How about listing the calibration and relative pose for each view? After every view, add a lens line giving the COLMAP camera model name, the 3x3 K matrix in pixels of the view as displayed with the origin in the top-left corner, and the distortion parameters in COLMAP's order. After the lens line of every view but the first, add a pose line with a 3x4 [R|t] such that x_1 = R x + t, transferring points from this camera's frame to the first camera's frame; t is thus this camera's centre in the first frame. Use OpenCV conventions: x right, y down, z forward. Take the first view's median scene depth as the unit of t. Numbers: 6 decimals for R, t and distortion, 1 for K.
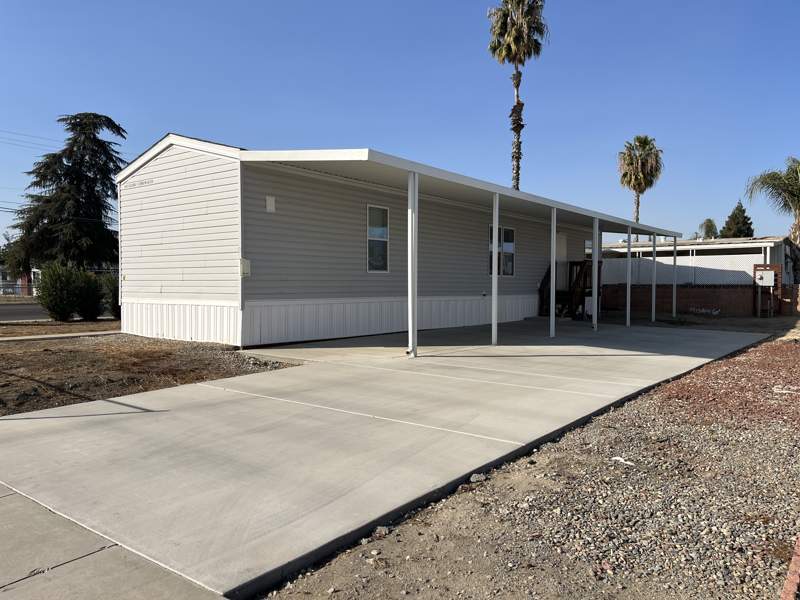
lens RADIAL K [[605.5, 0, 397.9], [0, 605.5, 303.2], [0, 0, 1]] dist [0.053781, -0.060175]
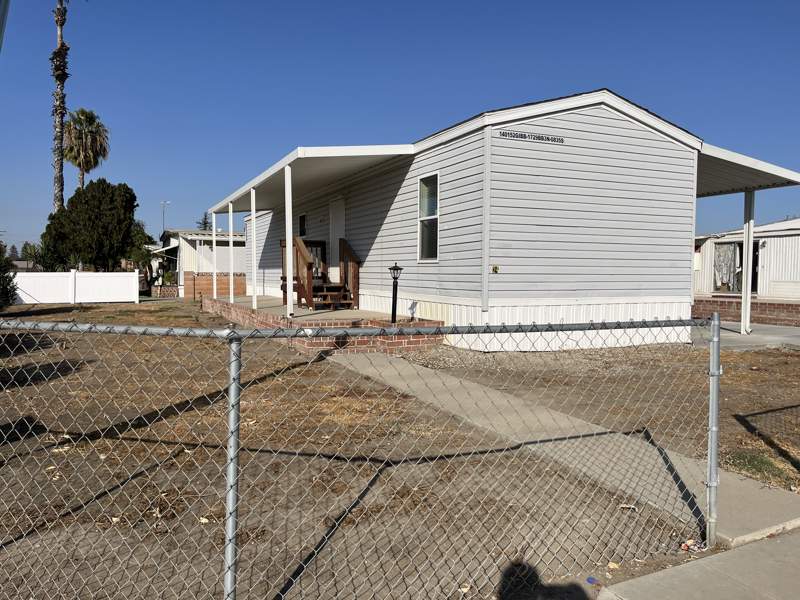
lens RADIAL K [[605.5, 0, 397.3], [0, 605.5, 299.4], [0, 0, 1]] dist [0.053781, -0.060175]
pose [[0.471256, -0.033232, 0.881370, -0.318811], [0.017303, 0.999446, 0.028432, -0.008615], [-0.881827, 0.001851, 0.471570, 0.228597]]
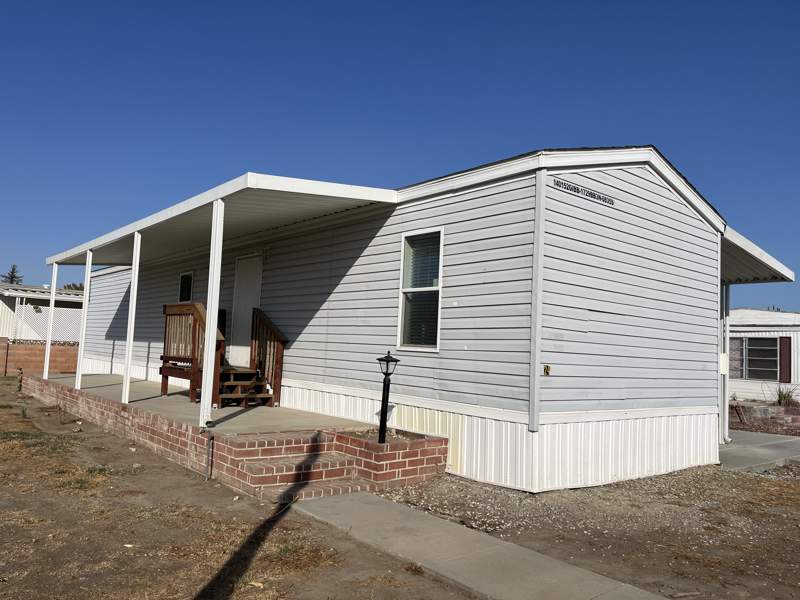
lens RADIAL K [[605.5, 0, 397.7], [0, 605.5, 294.7], [0, 0, 1]] dist [0.053781, -0.060175]
pose [[0.221520, 0.102990, 0.969702, -0.272762], [-0.022174, 0.994682, -0.100578, -0.014385], [-0.974904, 0.000778, 0.222626, 0.294799]]
